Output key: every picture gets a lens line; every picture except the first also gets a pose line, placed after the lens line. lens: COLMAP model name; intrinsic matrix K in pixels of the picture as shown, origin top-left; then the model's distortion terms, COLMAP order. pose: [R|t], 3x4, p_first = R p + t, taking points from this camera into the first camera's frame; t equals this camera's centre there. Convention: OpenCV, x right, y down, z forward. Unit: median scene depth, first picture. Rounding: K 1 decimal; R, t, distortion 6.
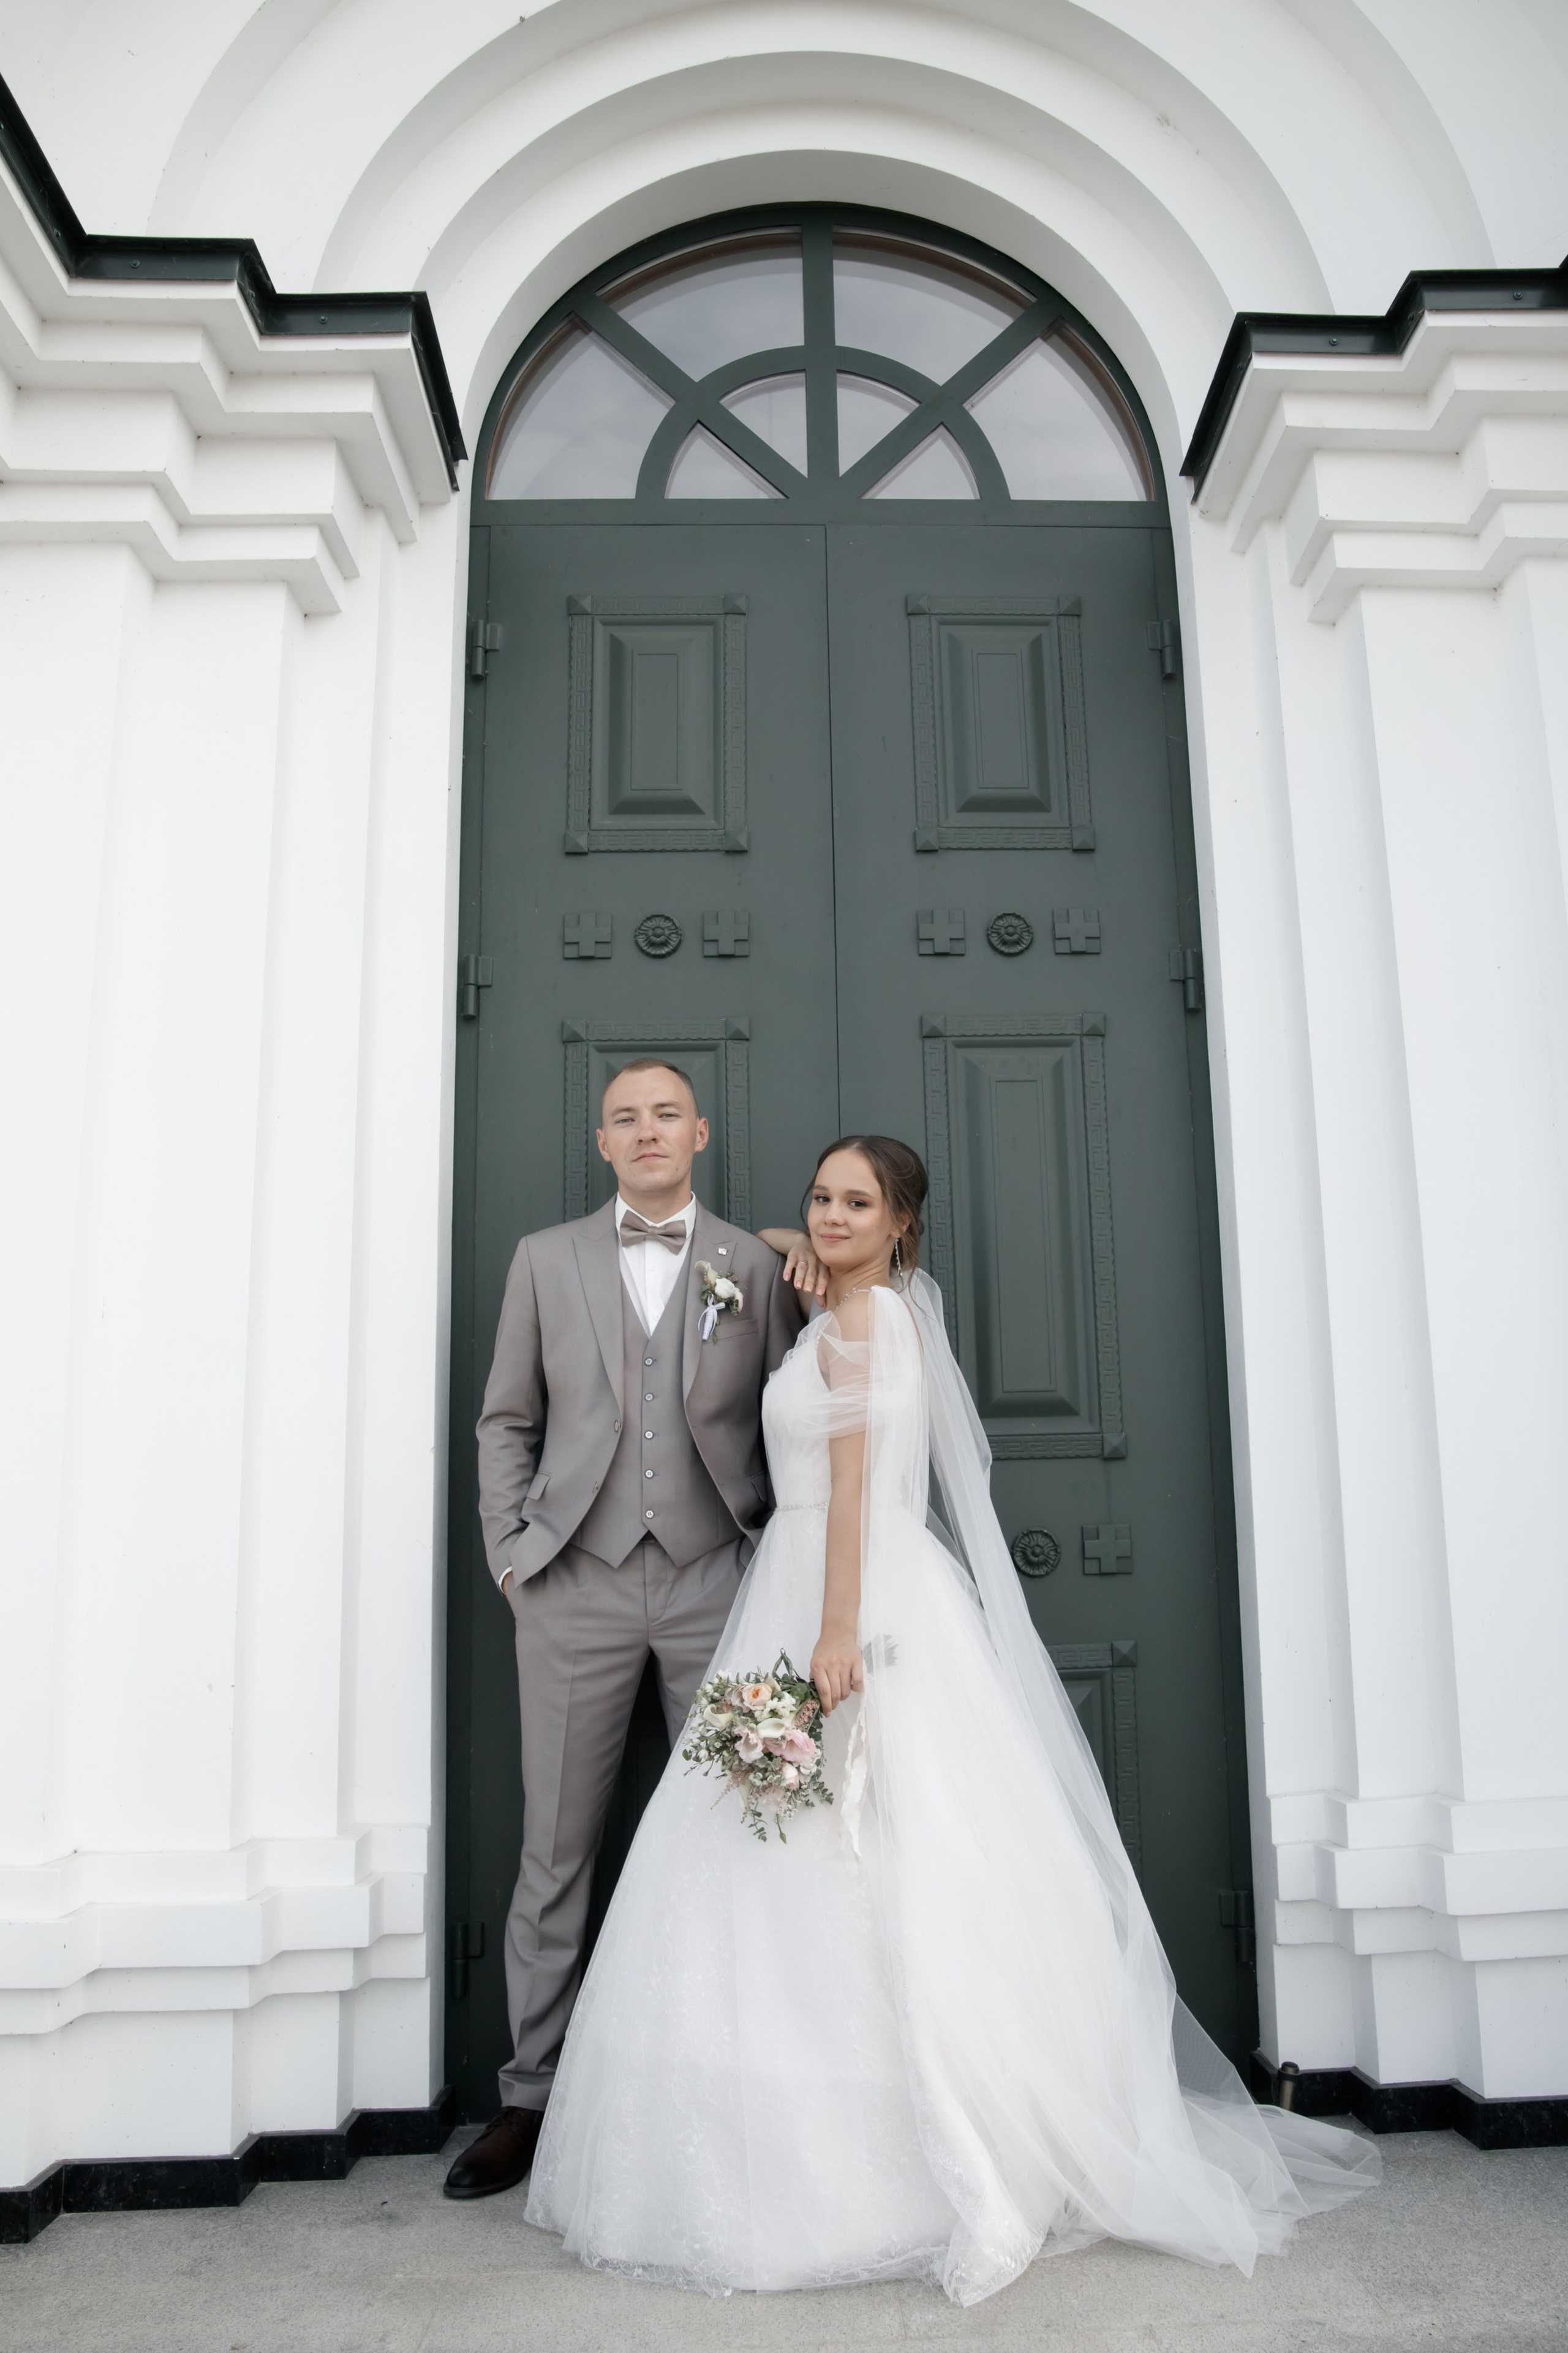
lens RADIAL K [[2193.1, 0, 851.0], [0, 2193.1, 1181.8], [0, 0, 1]] dist [-0.050945, 0.000484]
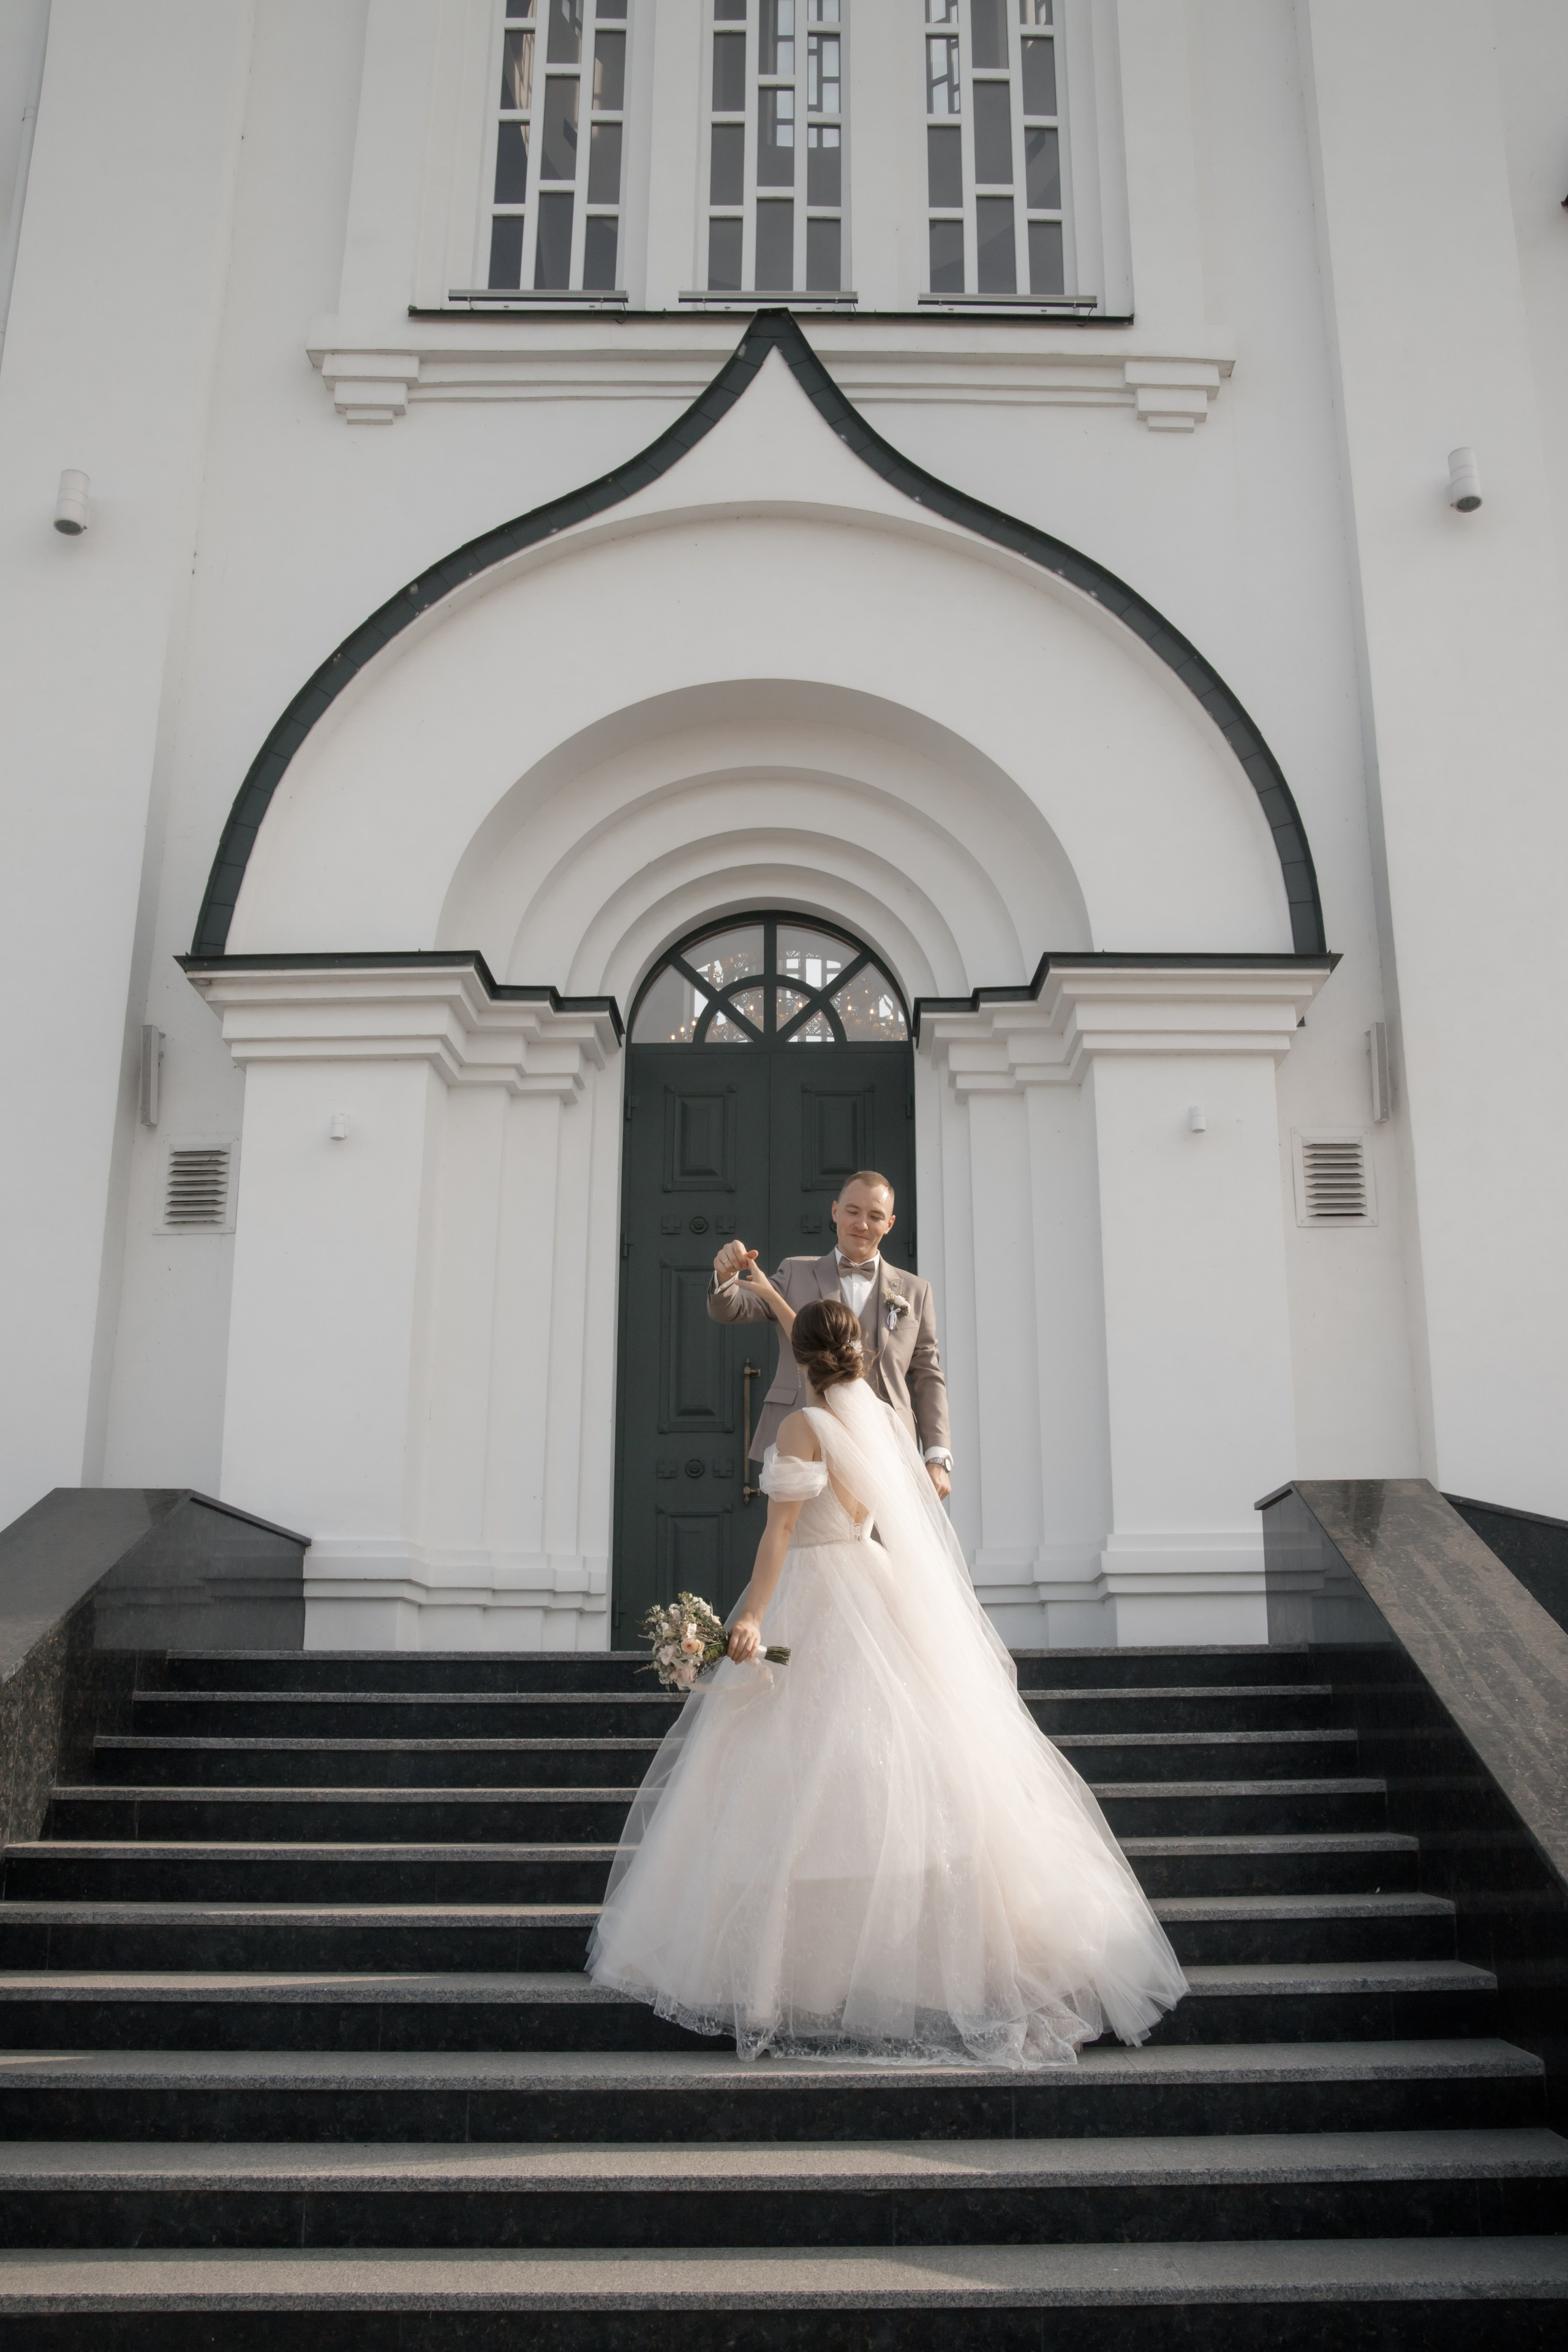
lens RADIAL K [[2192.4, 0, 850.9], [0, 2192.4, 1181.3], [0, 0, 1]] dist [-0.050945, 0.000484]
pose [[0.999240, 0.003234, -0.038849, 0.183770], [-0.005993, 0.997450, -0.071118, 0.016516], [0.038520, 0.071297, 0.996711, -1.505983]]
